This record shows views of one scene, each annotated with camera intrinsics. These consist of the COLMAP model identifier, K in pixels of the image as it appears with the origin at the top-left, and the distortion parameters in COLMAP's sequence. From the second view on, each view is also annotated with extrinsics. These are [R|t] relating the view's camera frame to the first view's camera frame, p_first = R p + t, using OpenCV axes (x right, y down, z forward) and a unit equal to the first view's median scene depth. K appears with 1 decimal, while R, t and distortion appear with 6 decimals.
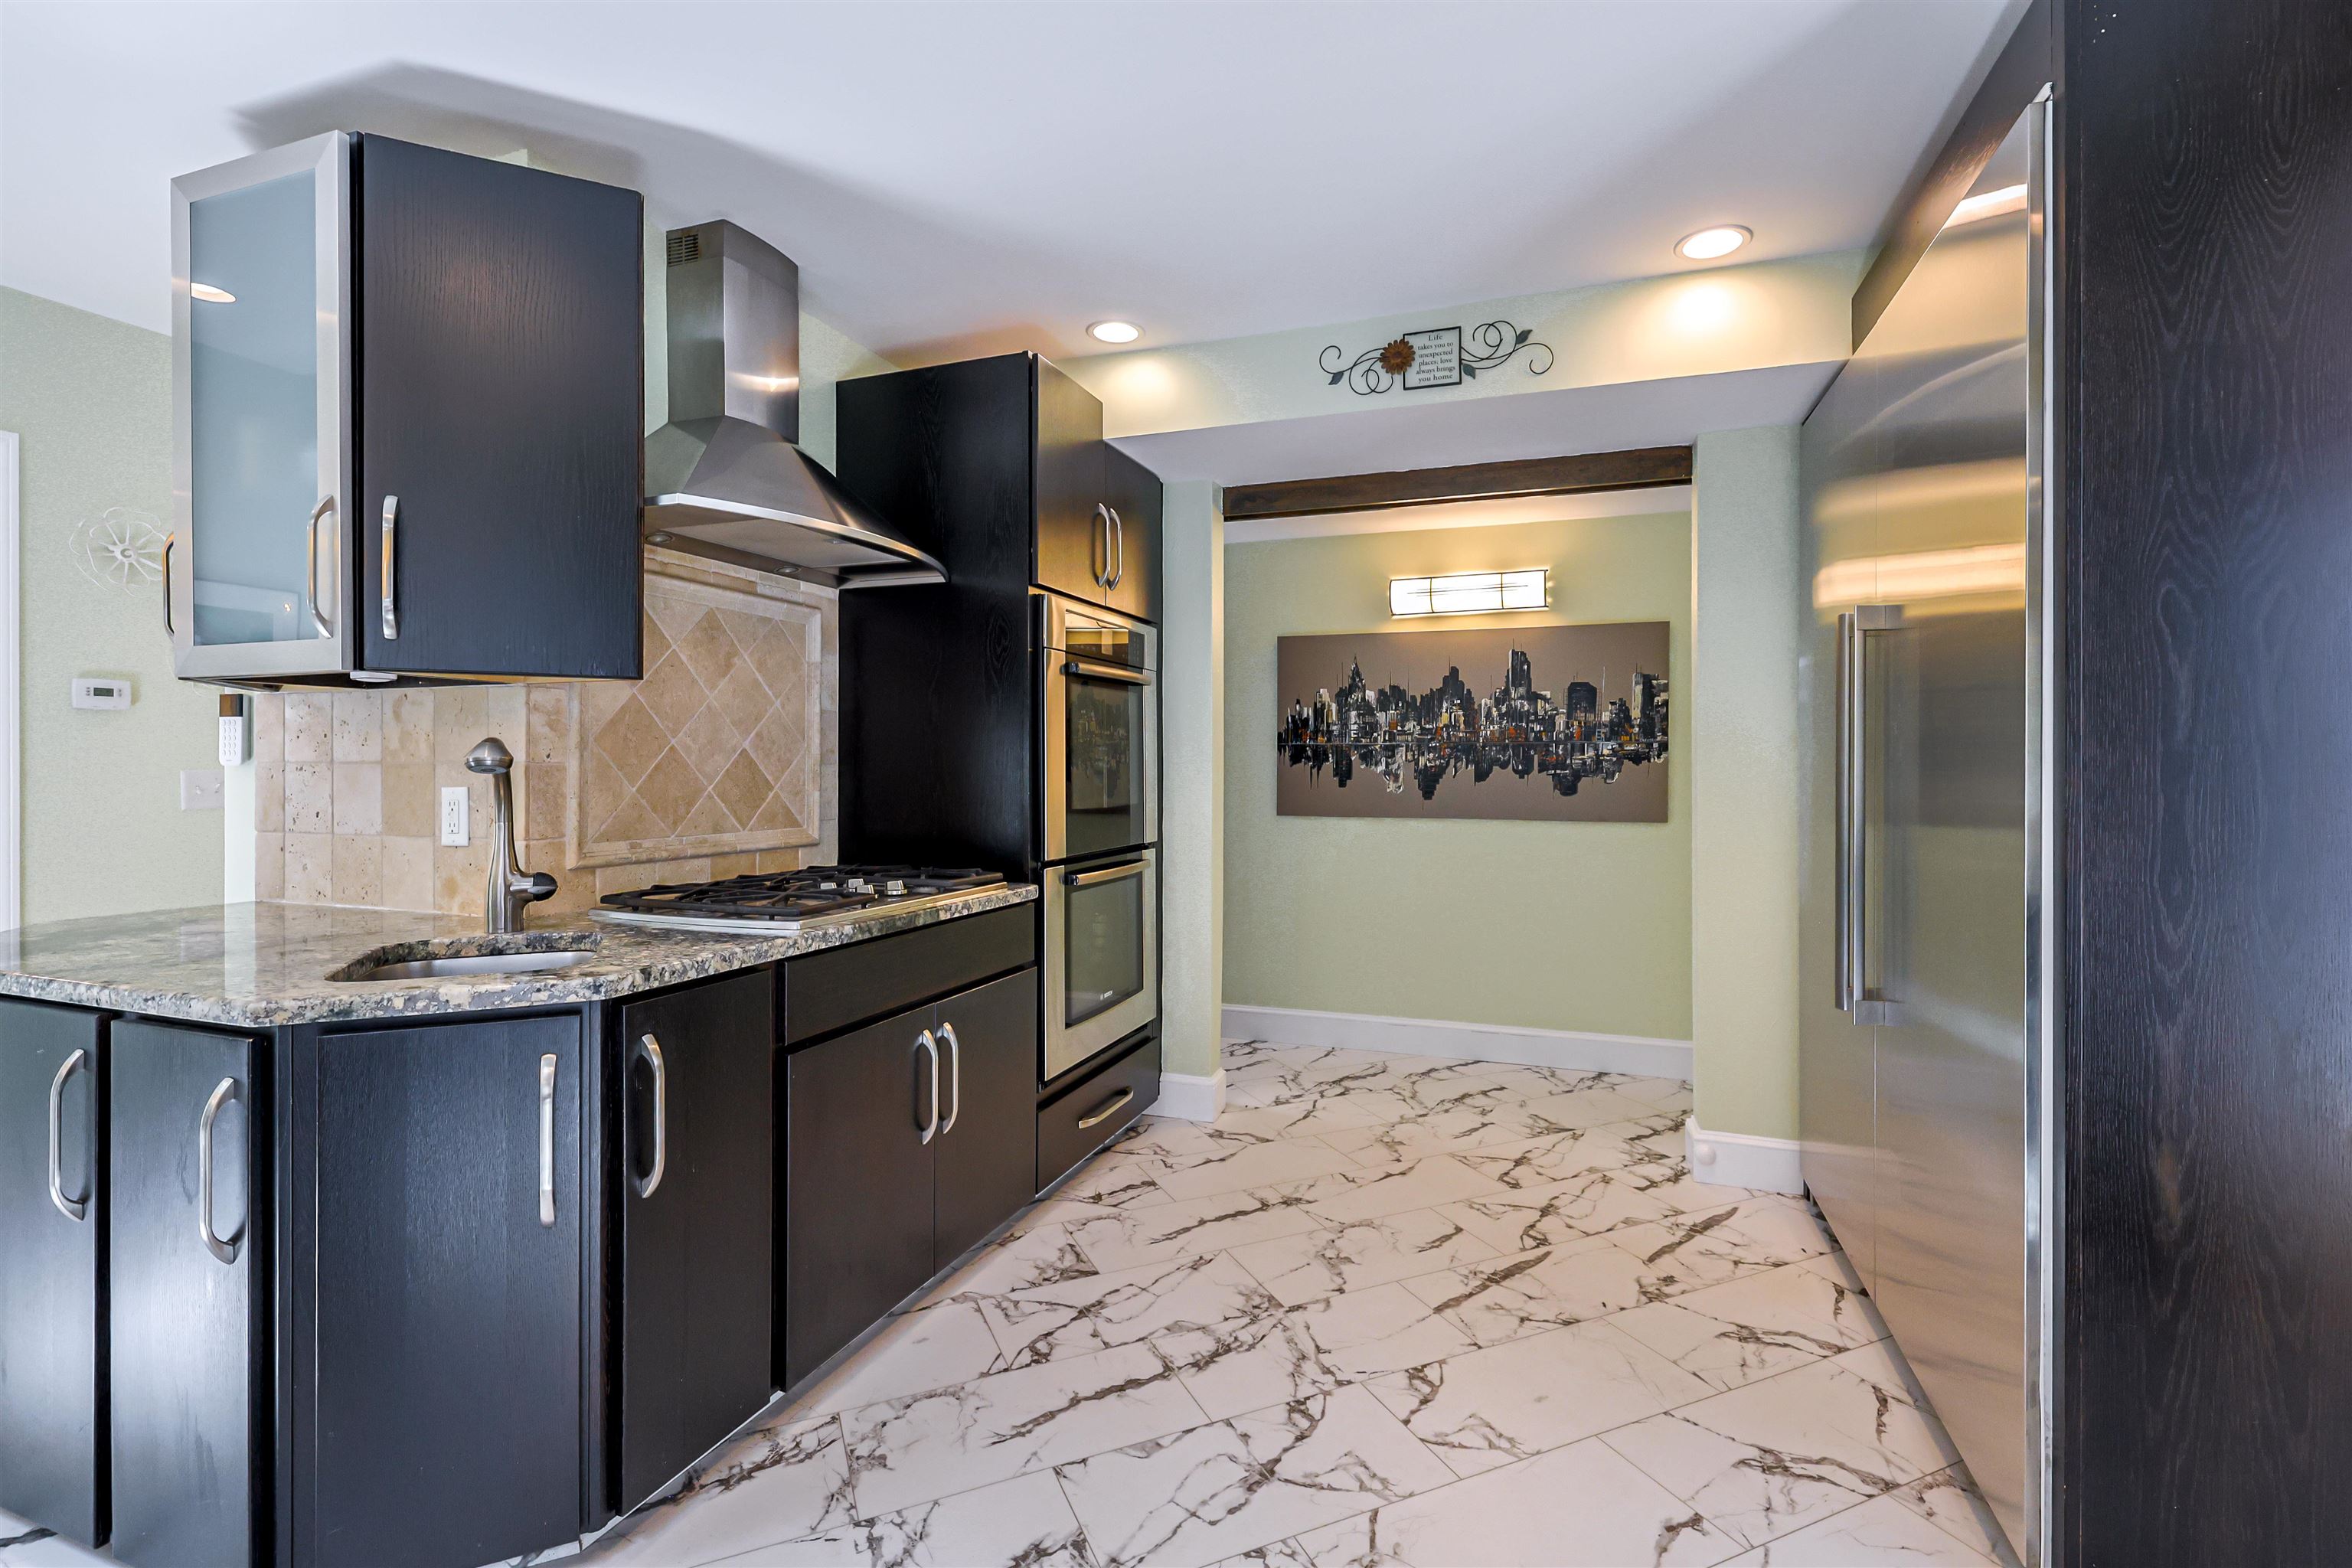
lens RADIAL K [[1074.3, 0, 1192.3], [0, 1074.3, 771.4], [0, 0, 1]] dist [0.001263, 0.000333]
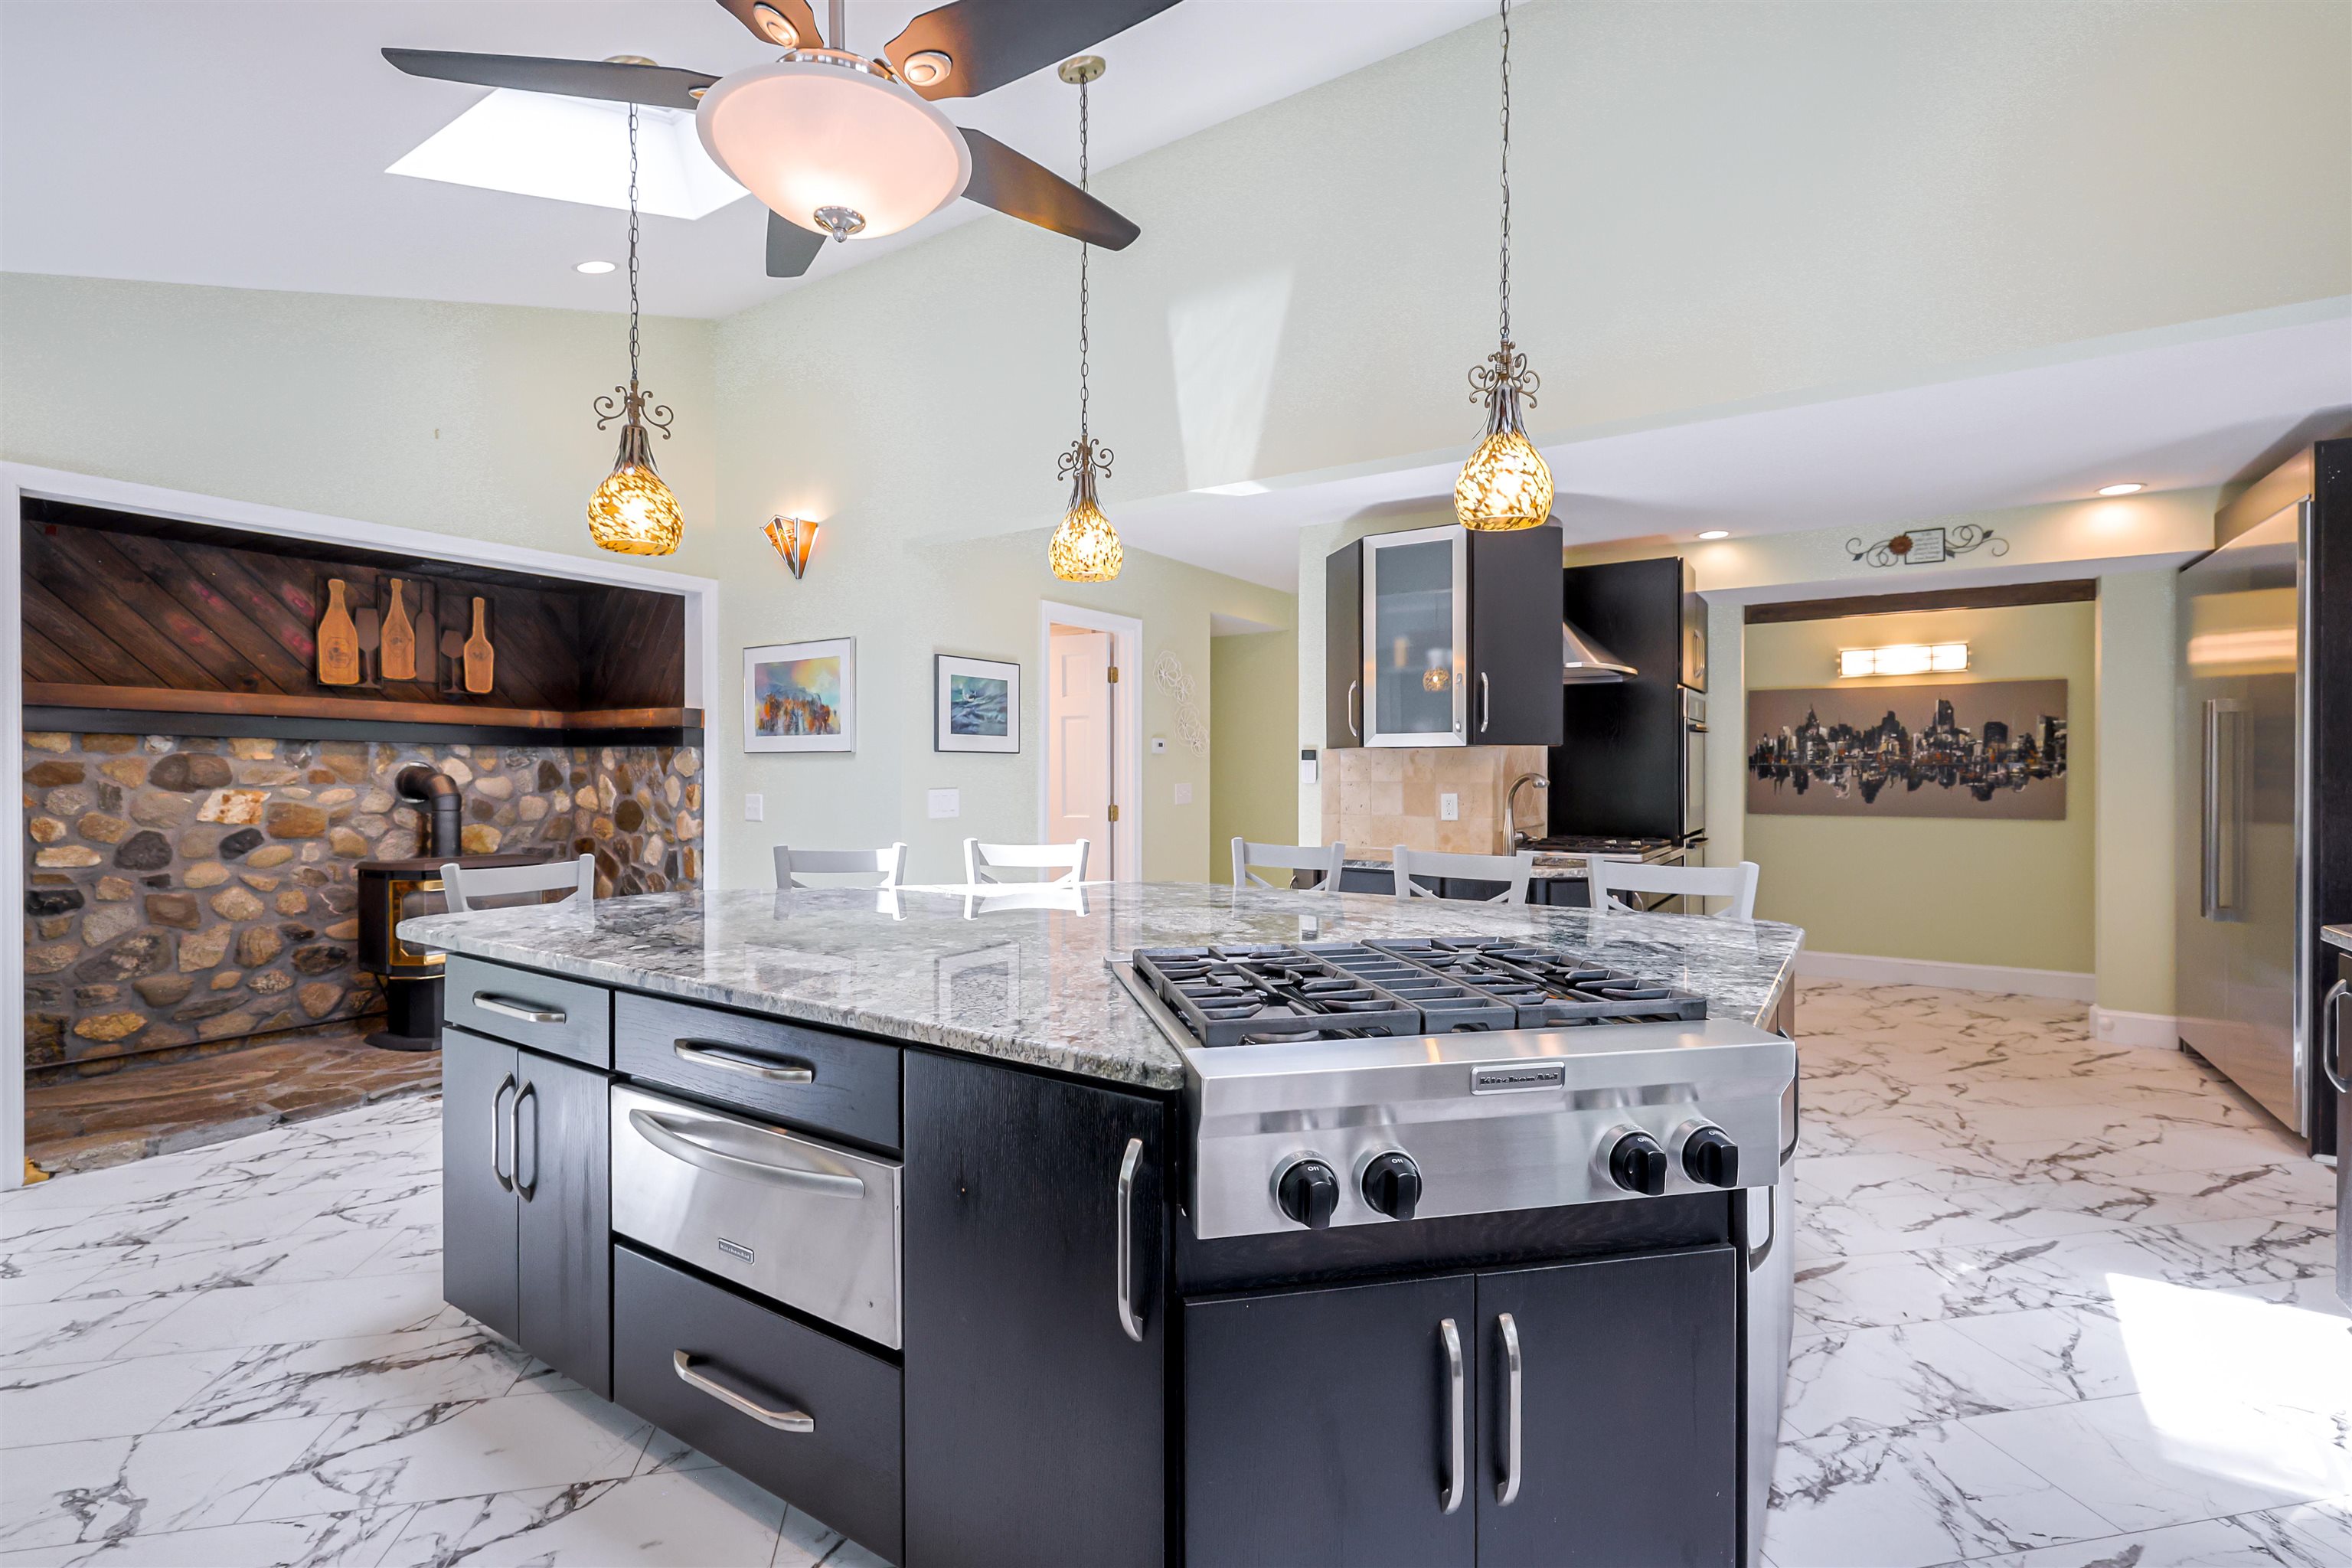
lens RADIAL K [[1074.3, 0, 1178.1], [0, 1074.3, 780.8], [0, 0, 1]] dist [0.001263, 0.000333]
pose [[0.973777, 0.000162, -0.227504, -0.376964], [0.000814, 0.999991, 0.004196, -0.011149], [0.227503, -0.004271, 0.973768, -0.652943]]
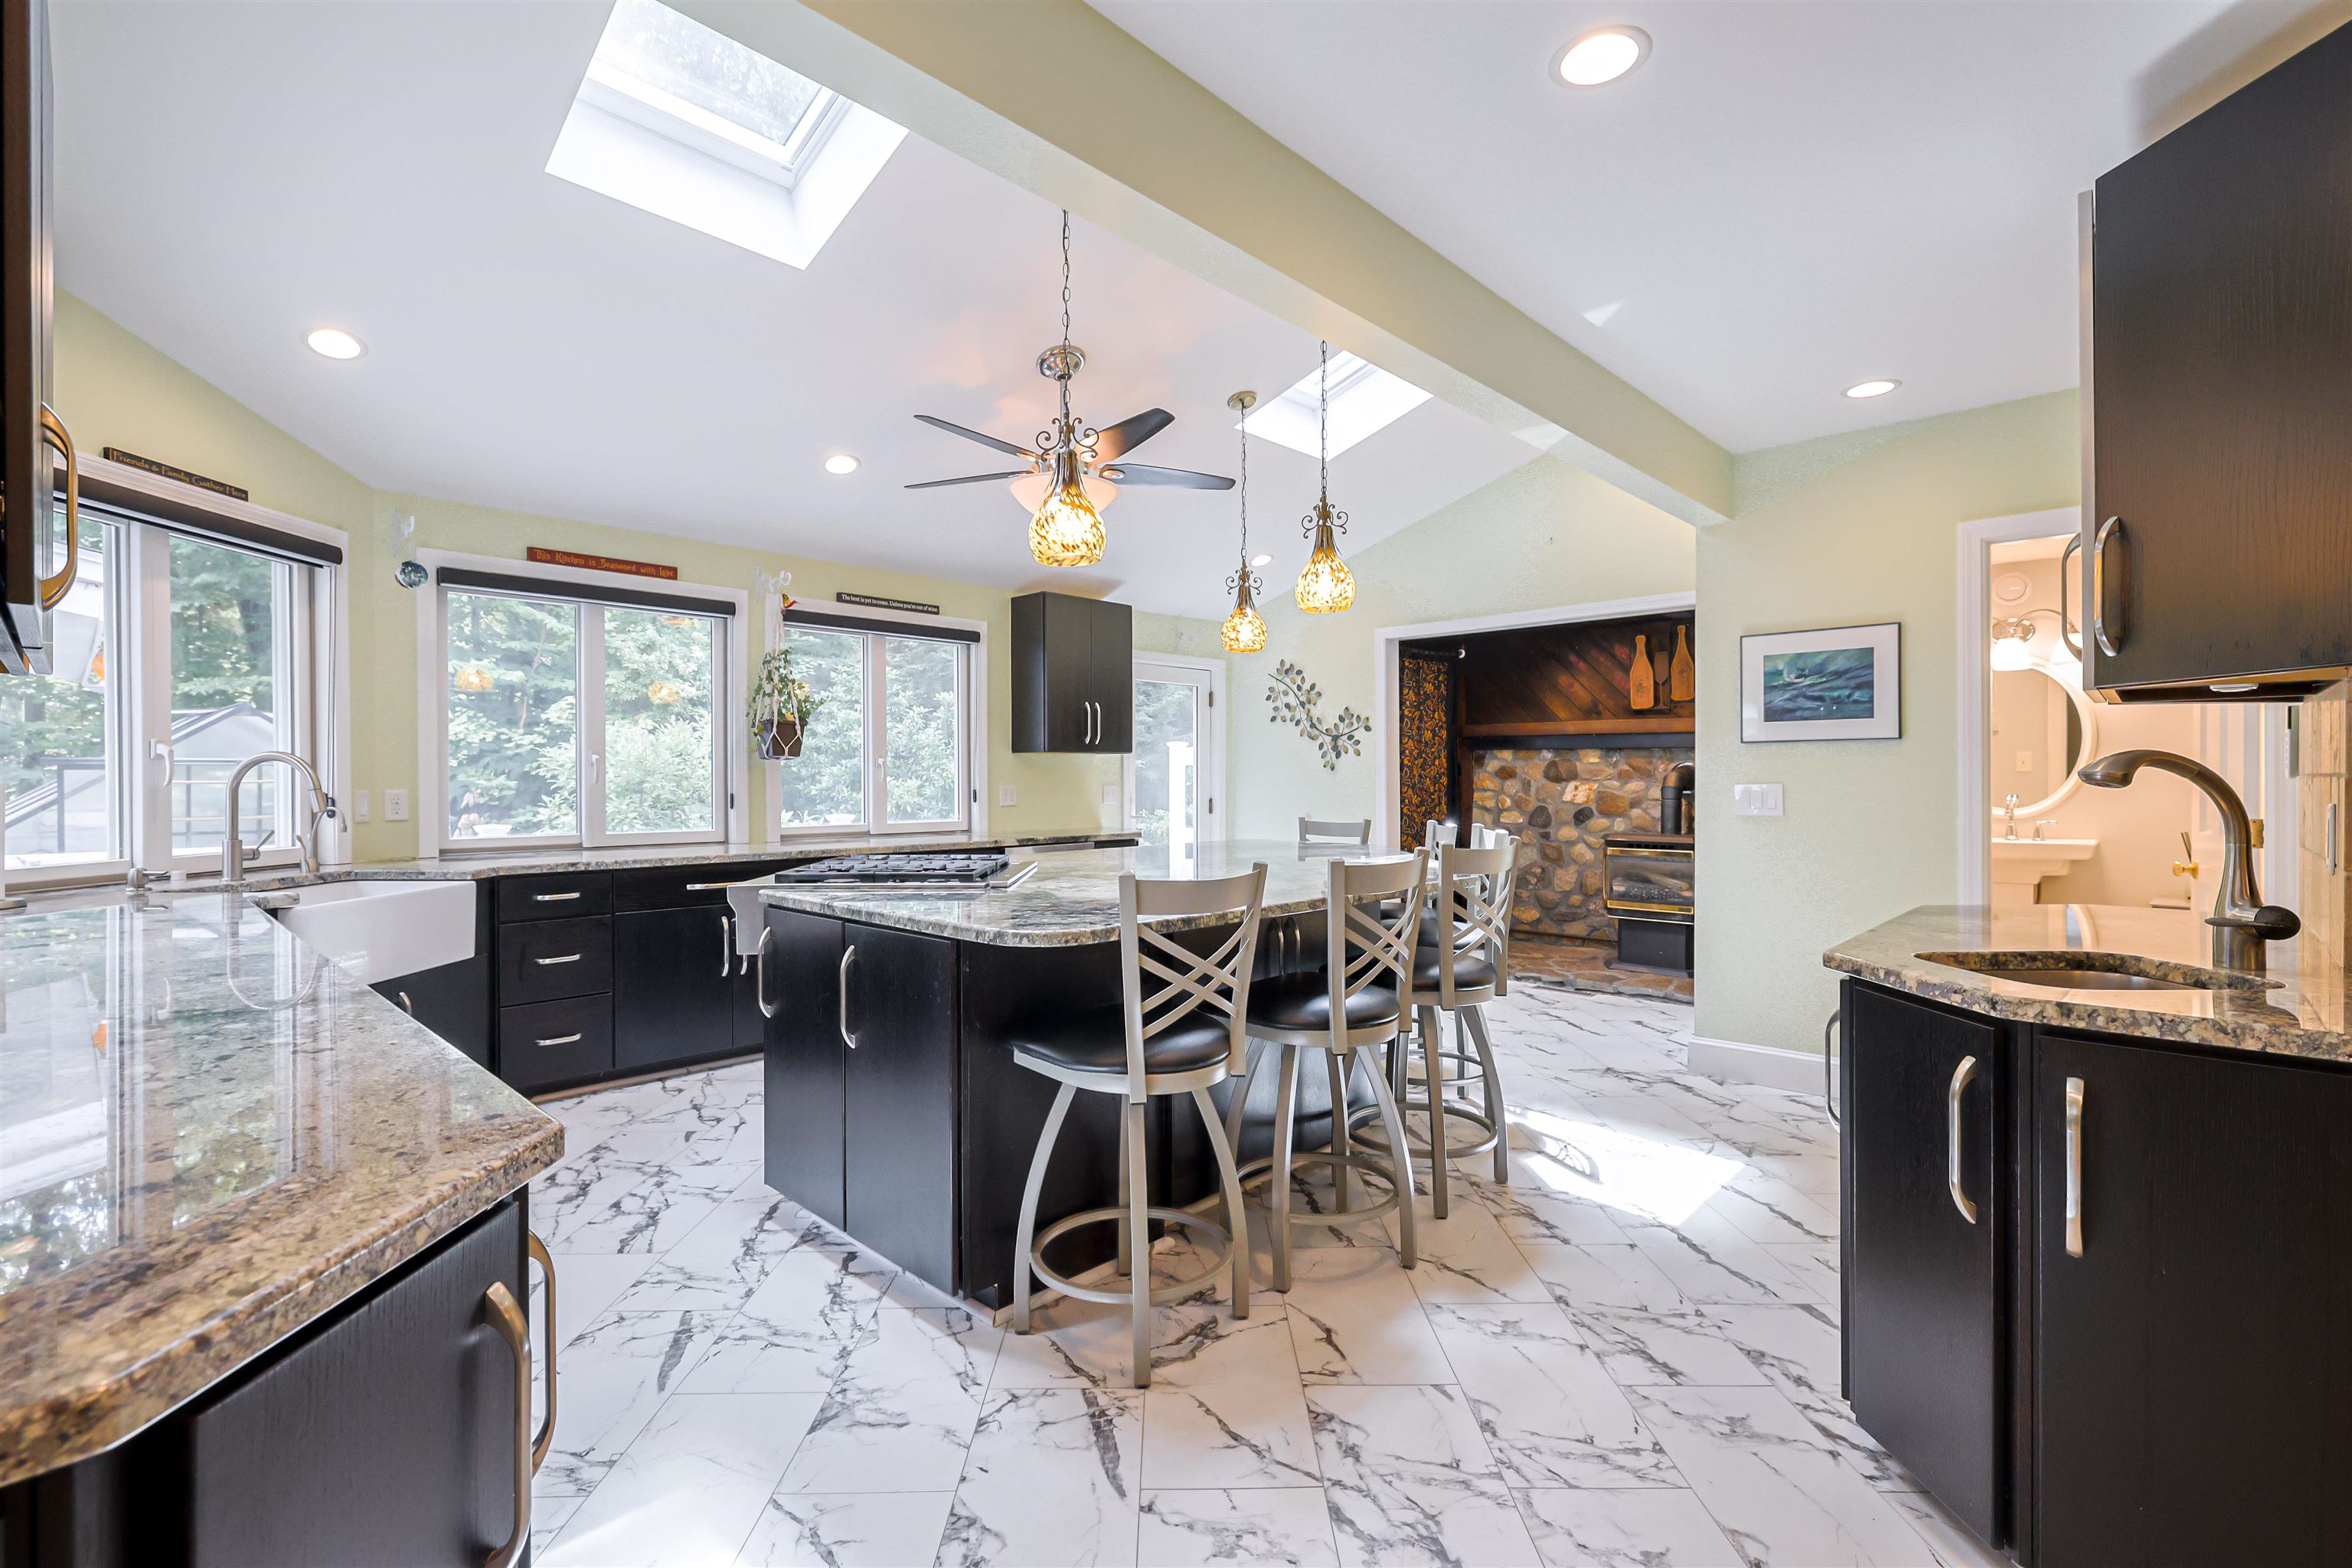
lens RADIAL K [[1074.3, 0, 1172.4], [0, 1074.3, 781.4], [0, 0, 1]] dist [0.001263, 0.000333]
pose [[-0.428248, 0.001321, -0.903660, 0.238491], [0.000003, 0.999999, 0.001460, -0.002366], [0.903661, 0.000623, -0.428248, 0.260981]]
